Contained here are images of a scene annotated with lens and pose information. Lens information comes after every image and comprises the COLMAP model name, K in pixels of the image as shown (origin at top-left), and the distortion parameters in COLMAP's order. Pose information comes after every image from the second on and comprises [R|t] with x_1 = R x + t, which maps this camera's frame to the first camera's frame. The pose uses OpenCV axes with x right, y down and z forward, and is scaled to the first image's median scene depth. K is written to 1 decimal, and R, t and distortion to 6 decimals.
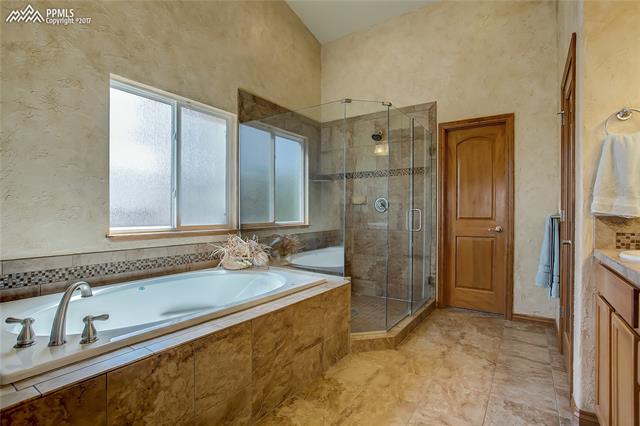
lens RADIAL K [[307.7, 0, 318.5], [0, 307.7, 213.9], [0, 0, 1]] dist [-0.052105, 0.026417]
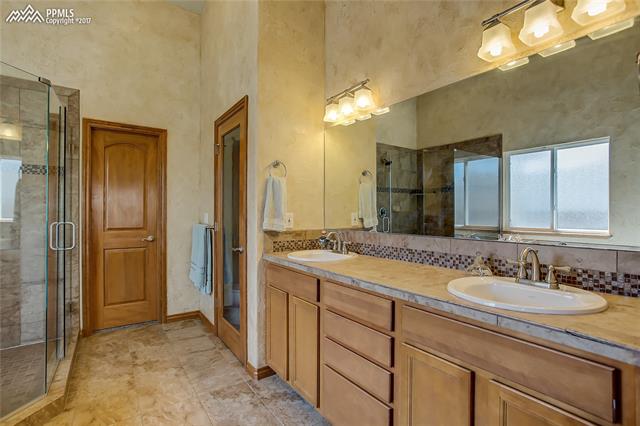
lens RADIAL K [[307.7, 0, 318.5], [0, 307.7, 213.9], [0, 0, 1]] dist [-0.052105, 0.026417]
pose [[0.355568, -0.004089, 0.934642, -0.192118], [0.001515, 0.999992, 0.003798, -0.042800], [-0.934649, 0.000065, 0.355571, 0.123875]]
